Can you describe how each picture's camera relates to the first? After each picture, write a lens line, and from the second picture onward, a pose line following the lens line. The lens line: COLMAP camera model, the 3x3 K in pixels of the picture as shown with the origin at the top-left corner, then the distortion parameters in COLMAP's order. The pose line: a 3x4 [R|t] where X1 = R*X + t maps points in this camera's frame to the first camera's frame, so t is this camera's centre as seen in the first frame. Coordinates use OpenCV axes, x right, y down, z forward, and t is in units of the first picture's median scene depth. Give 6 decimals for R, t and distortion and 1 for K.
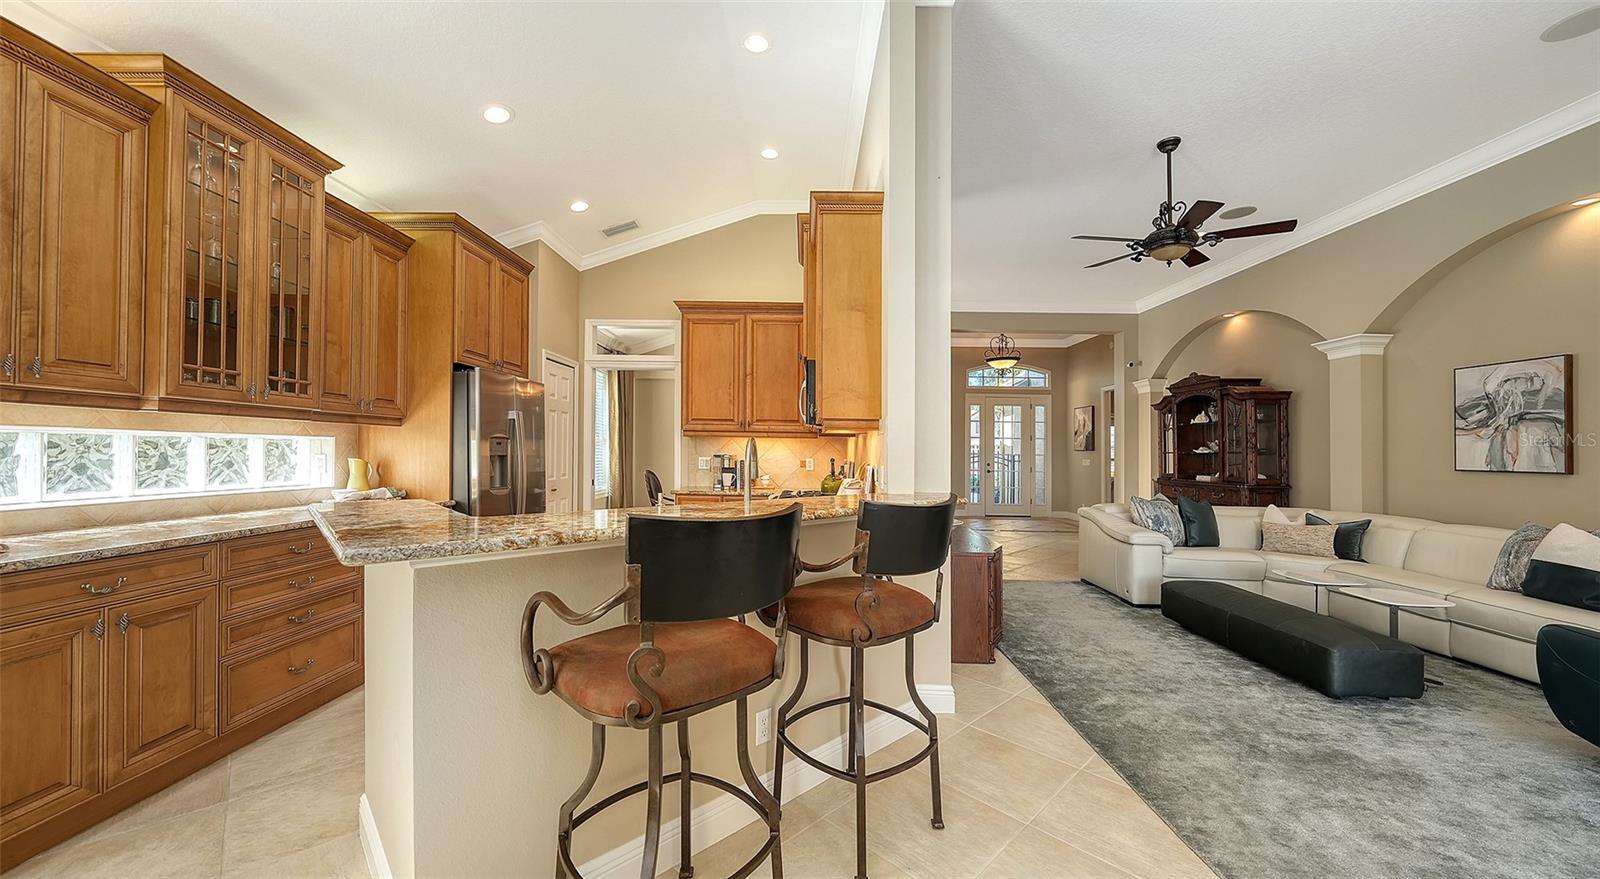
lens RADIAL K [[567.1, 0, 779.0], [0, 567.1, 428.5], [0, 0, 1]] dist [-0.005970, -0.000007]
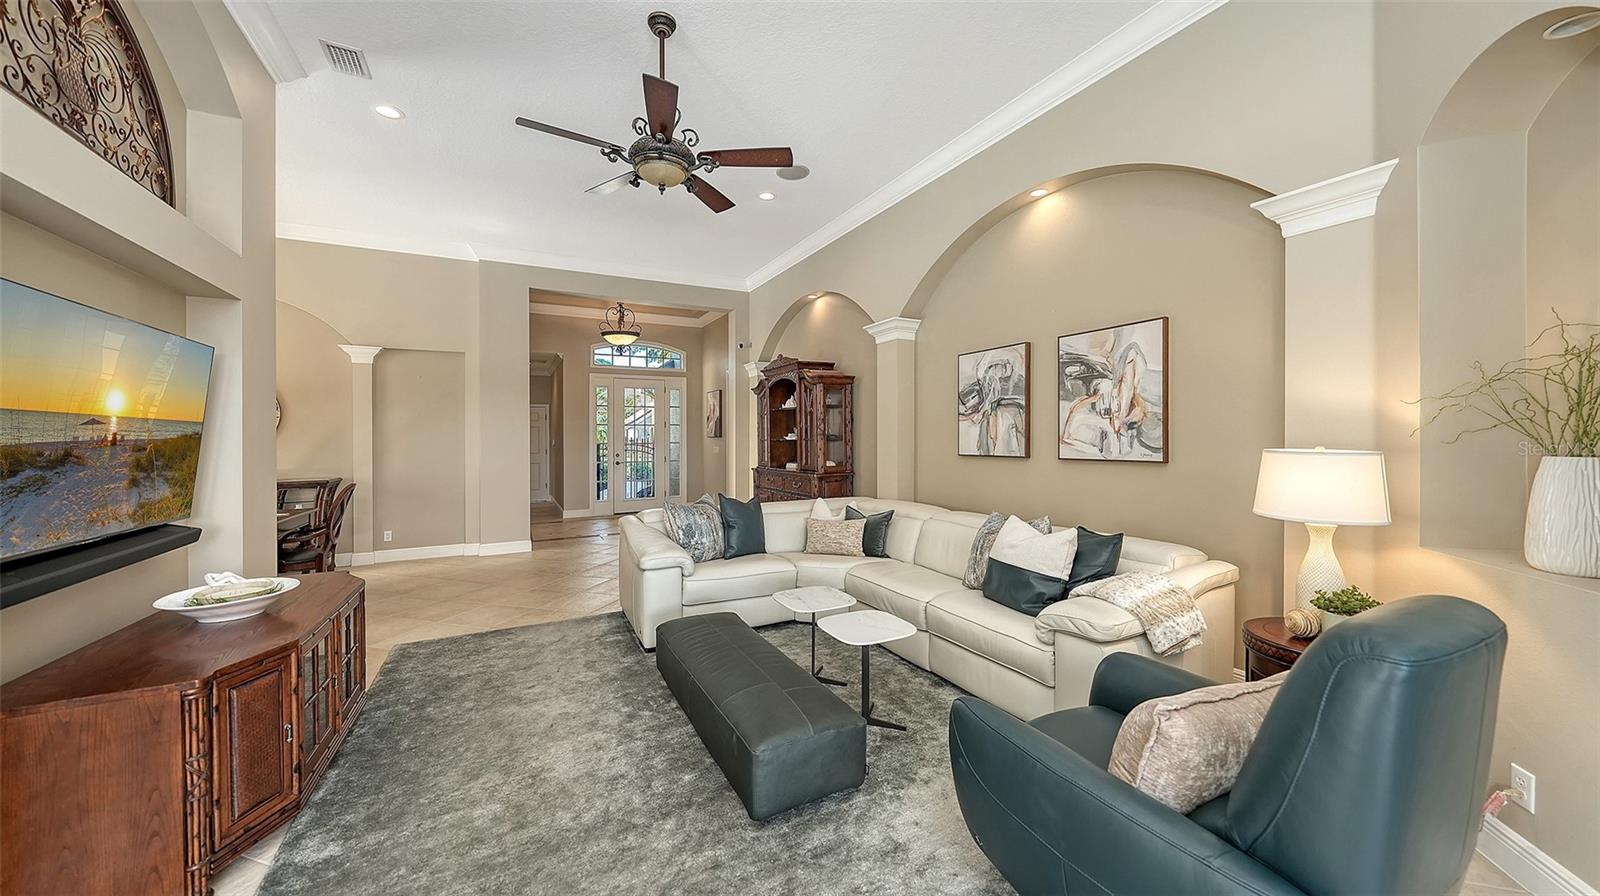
lens RADIAL K [[570.9, 0, 792.9], [0, 570.9, 426.5], [0, 0, 1]] dist [0.000410, -0.000248]
pose [[0.870287, -0.016164, 0.492280, 0.457351], [0.004659, 0.999687, 0.024590, -0.003981], [-0.492523, -0.019107, 0.870089, 0.263077]]
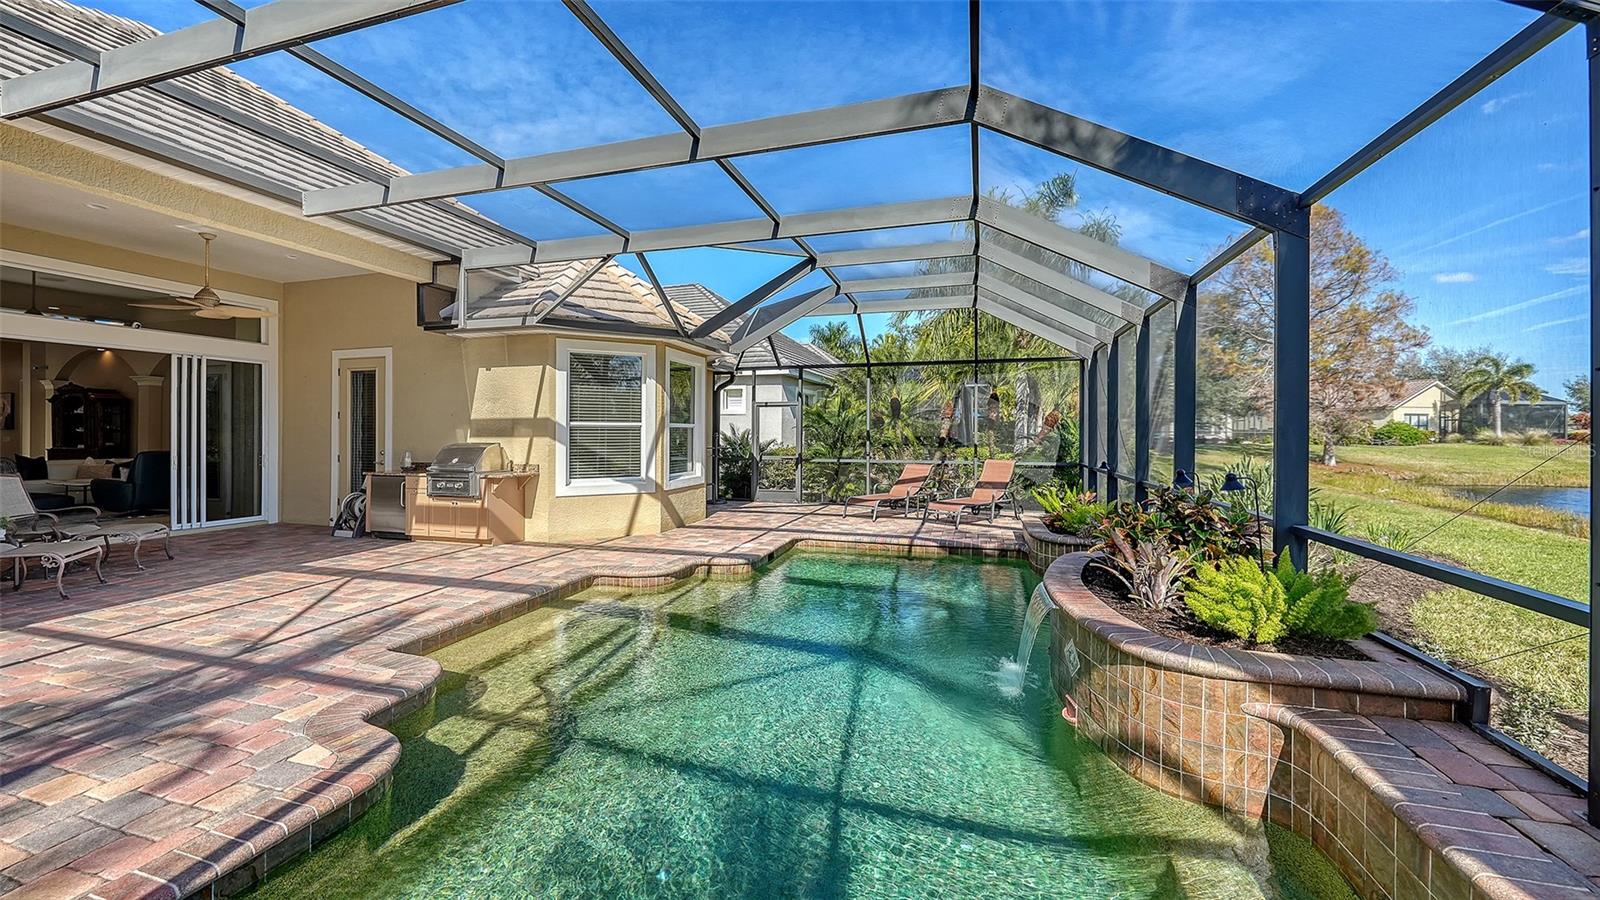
lens RADIAL K [[574.7, 0, 821.4], [0, 574.7, 439.1], [0, 0, 1]] dist [-0.001764, 0.000147]
pose [[0.218575, -0.031001, 0.975328, -0.804474], [-0.039281, 0.998406, 0.040538, -0.152121], [-0.975029, -0.047173, 0.217008, -2.704545]]
